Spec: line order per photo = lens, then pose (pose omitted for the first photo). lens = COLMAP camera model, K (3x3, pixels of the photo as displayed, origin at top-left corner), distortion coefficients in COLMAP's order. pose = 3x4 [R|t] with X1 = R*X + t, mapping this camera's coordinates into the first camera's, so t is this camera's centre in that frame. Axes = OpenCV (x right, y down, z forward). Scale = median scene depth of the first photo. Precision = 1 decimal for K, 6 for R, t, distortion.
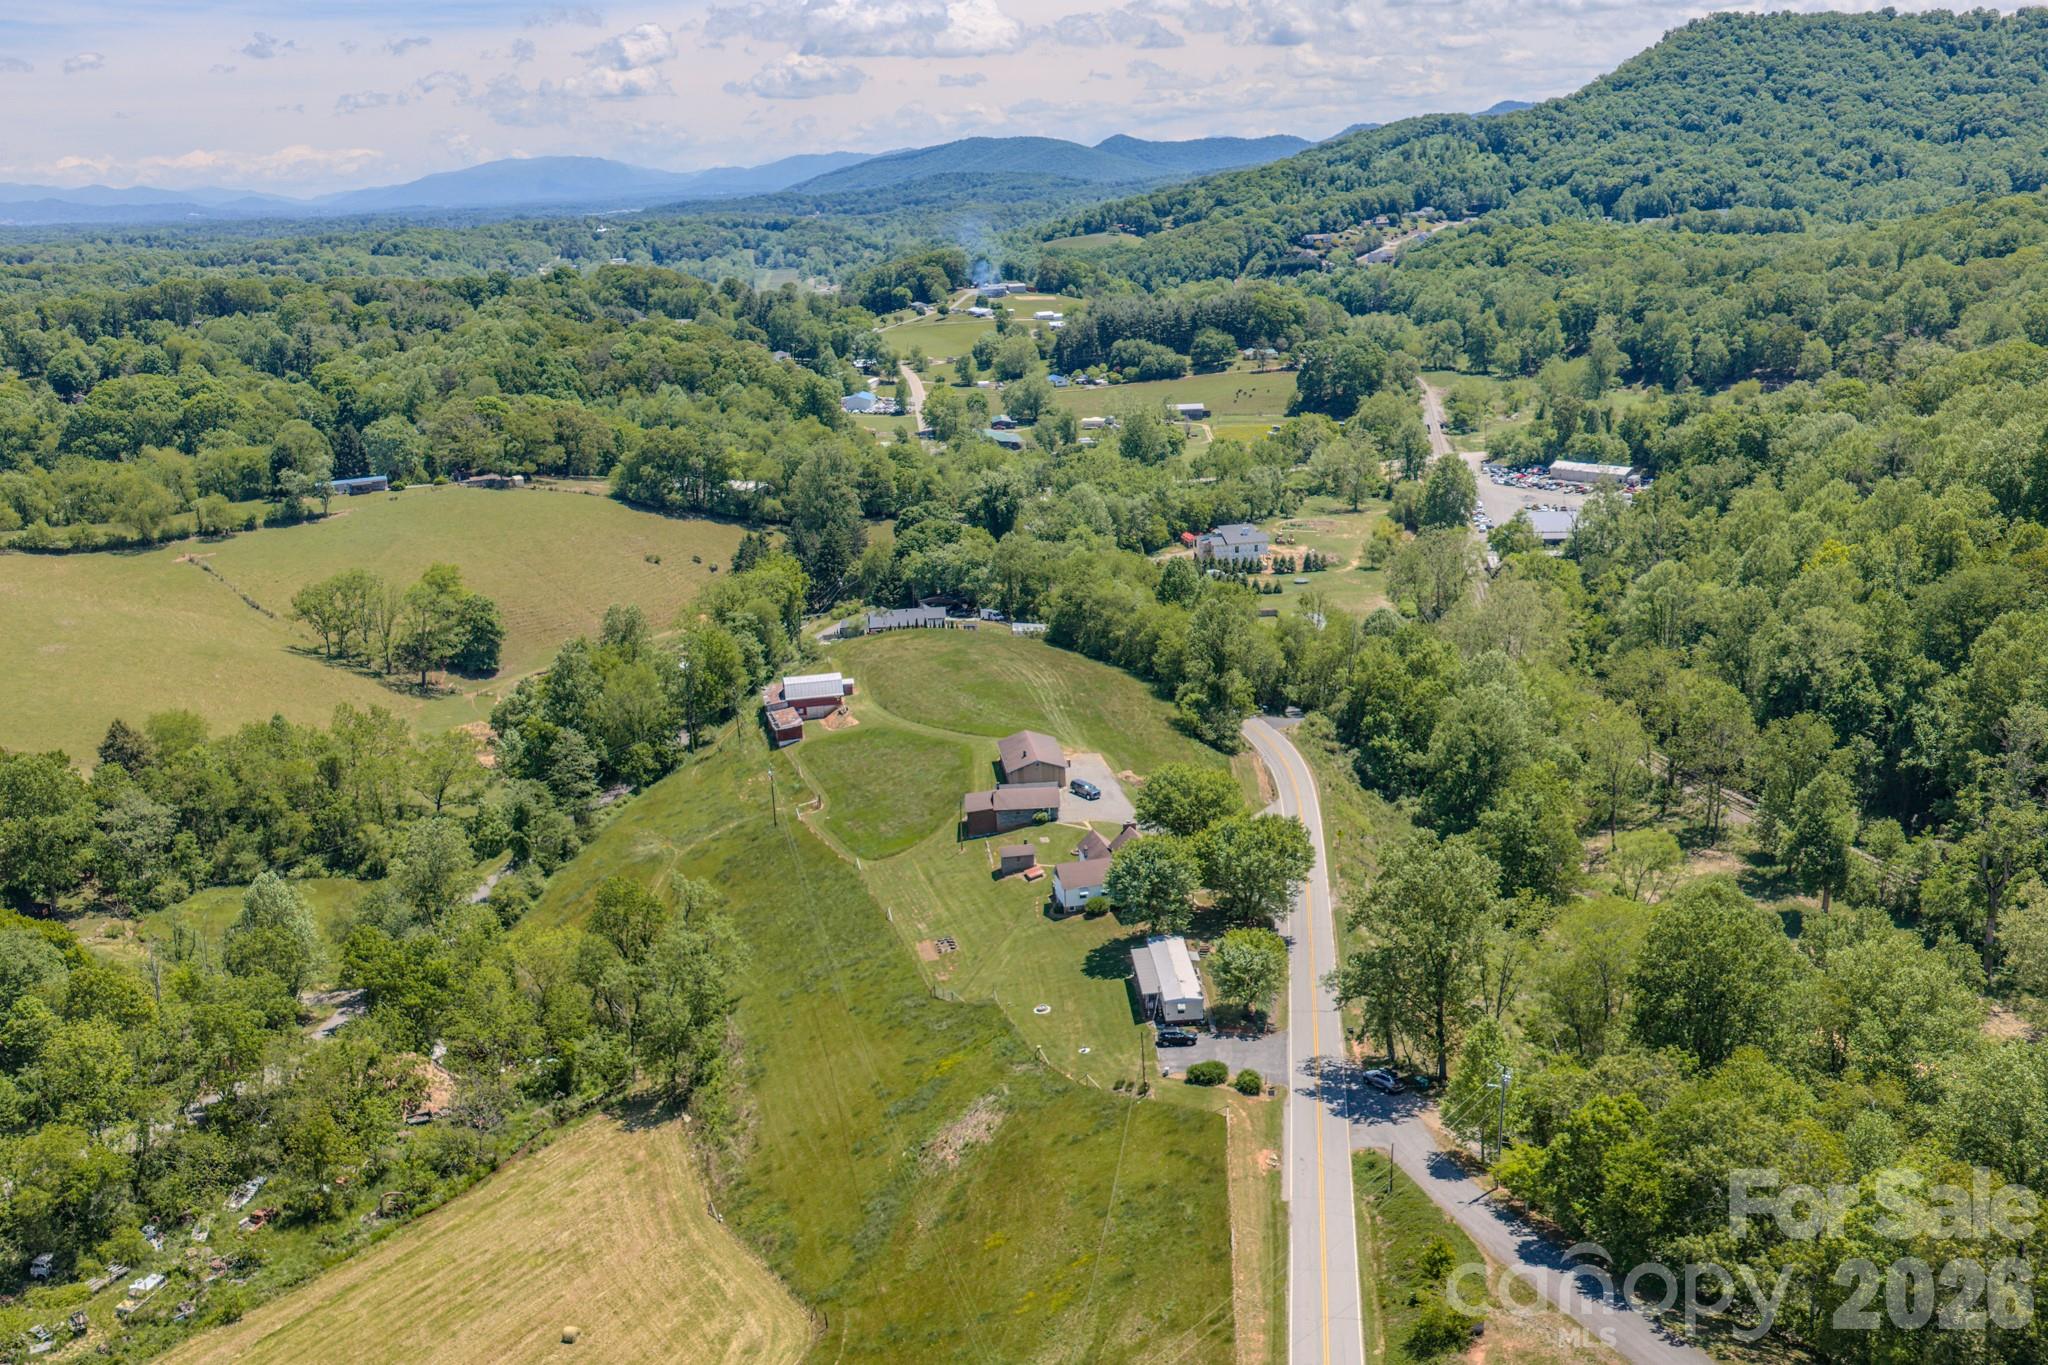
lens RADIAL K [[1862.8, 0, 1033.5], [0, 1862.8, 680.9], [0, 0, 1]] dist [0.016463, -0.021504]
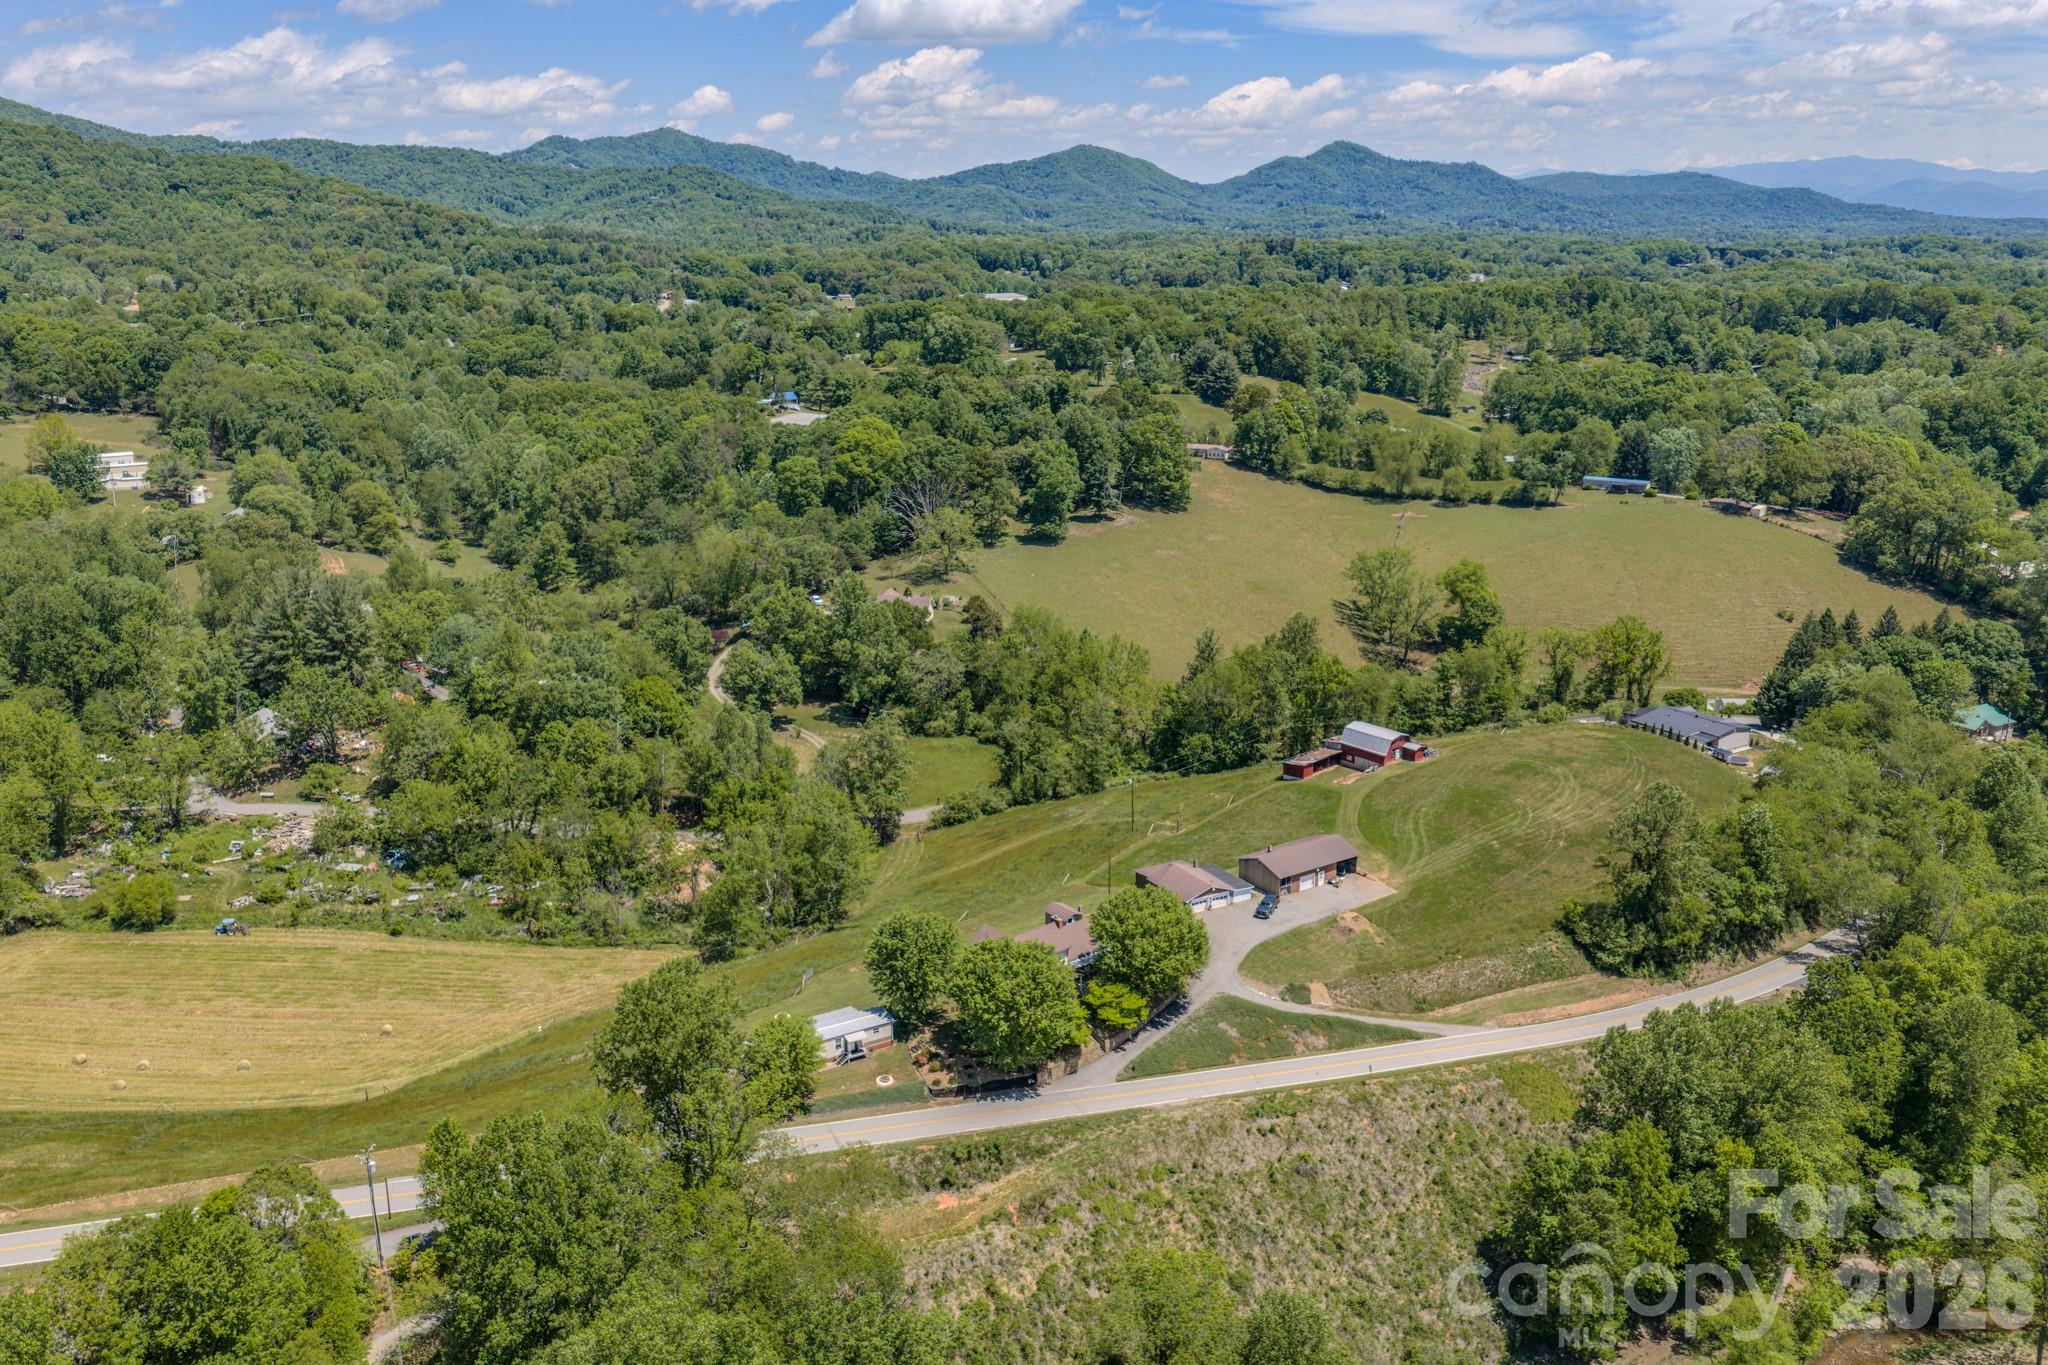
lens RADIAL K [[1687.8, 0, 1028.2], [0, 1687.8, 696.8], [0, 0, 1]] dist [0.020258, -0.033079]
pose [[0.468905, 0.282178, -0.836961, 0.218326], [-0.252003, 0.950948, 0.179425, -0.053849], [0.846536, 0.126784, 0.517014, 0.162845]]
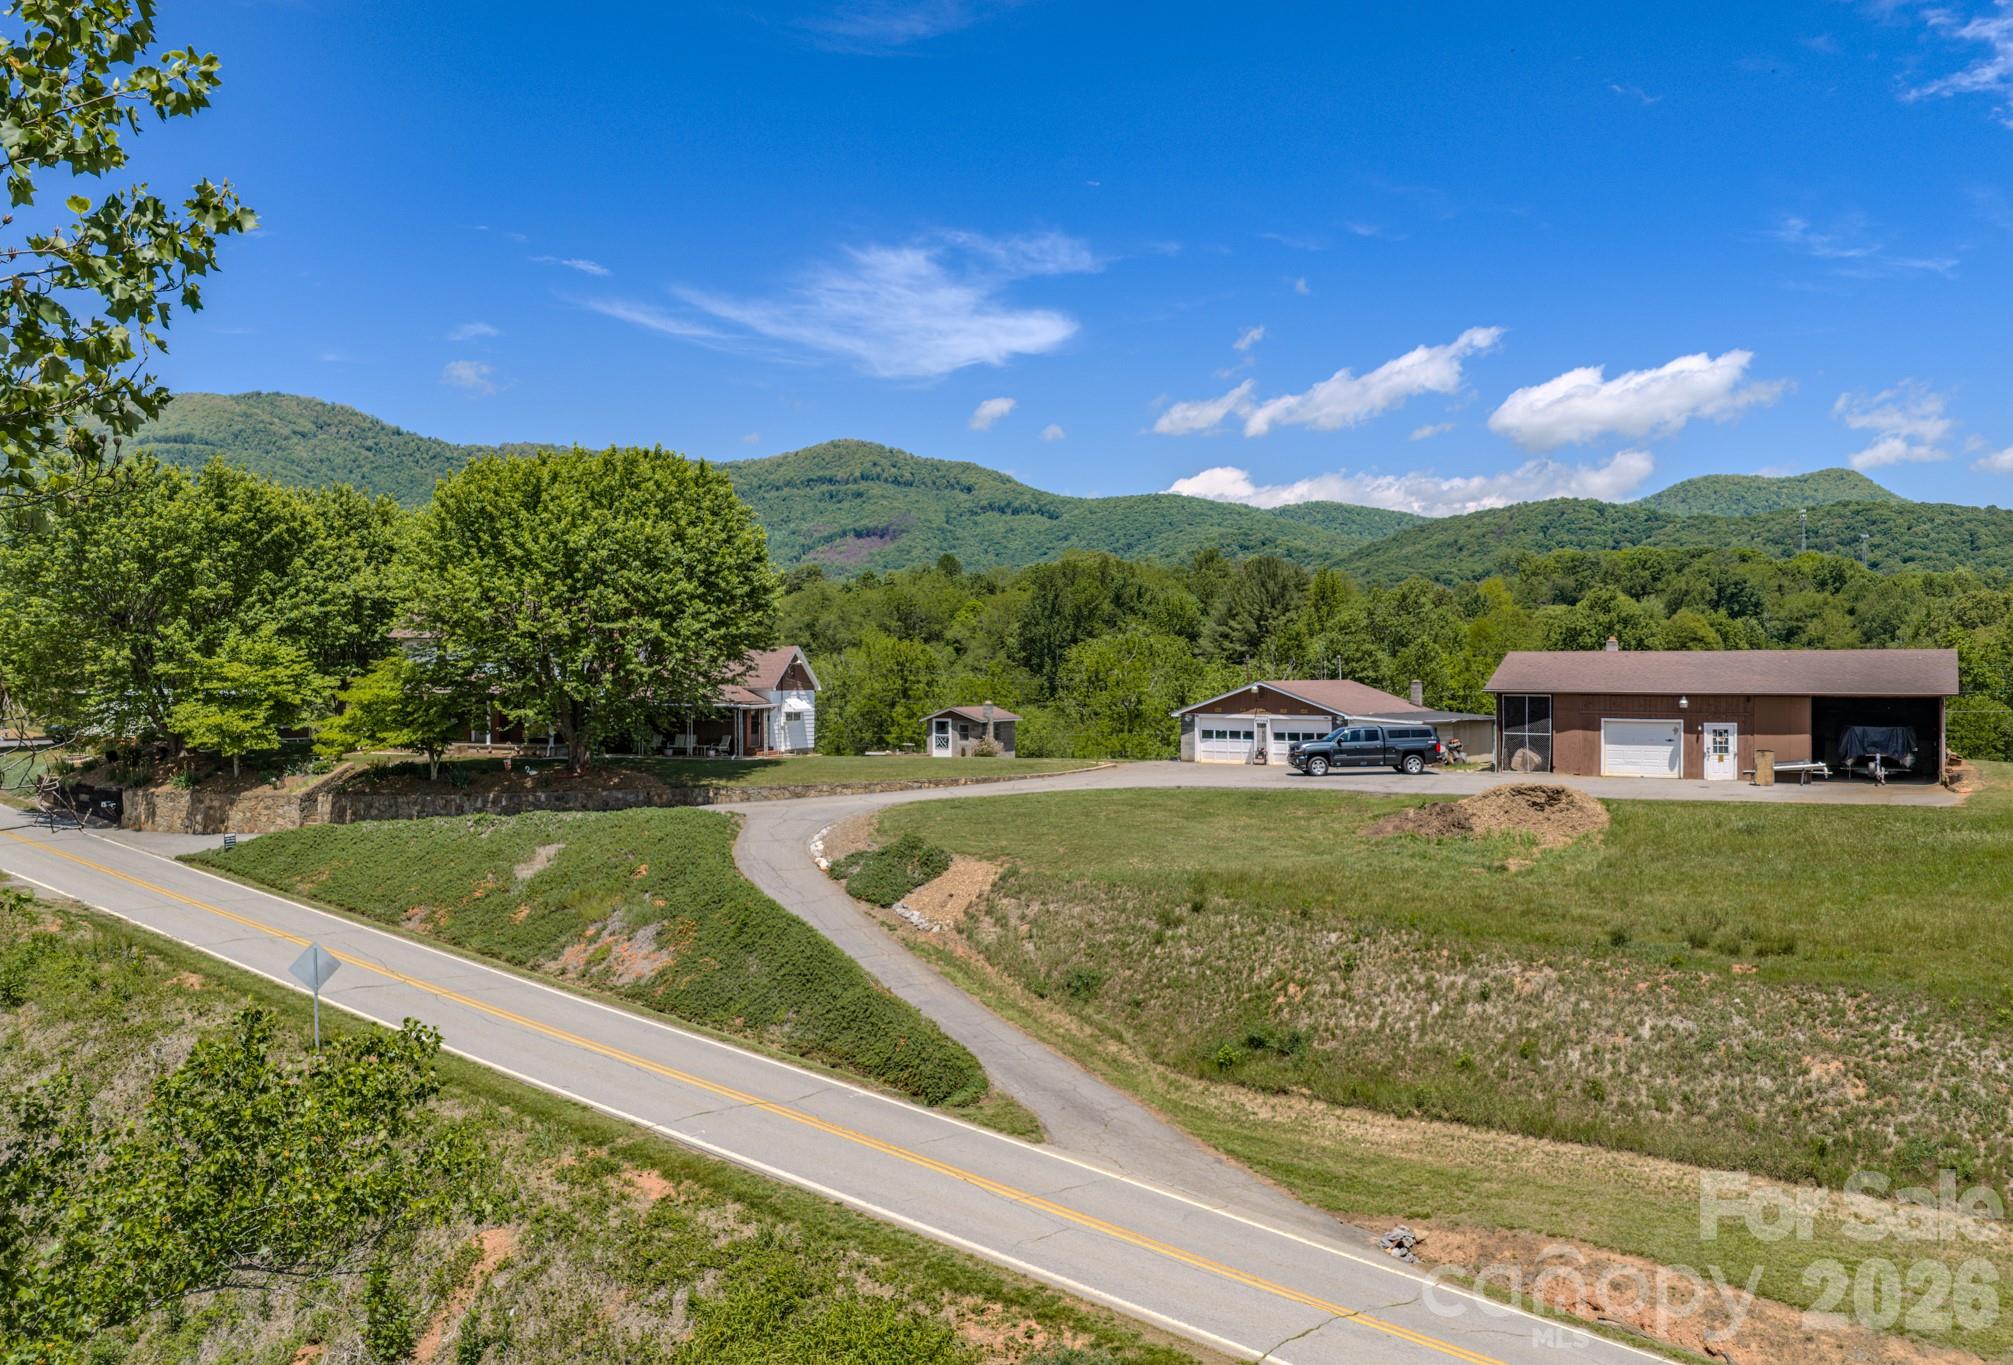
lens RADIAL K [[1680.9, 0, 1028.1], [0, 1680.9, 682.5], [0, 0, 1]] dist [-0.000175, -0.003167]
pose [[-0.575351, 0.040778, -0.816890, 0.083078], [-0.198040, 0.962092, 0.187510, 0.005538], [0.793569, 0.269661, -0.545464, 0.377882]]
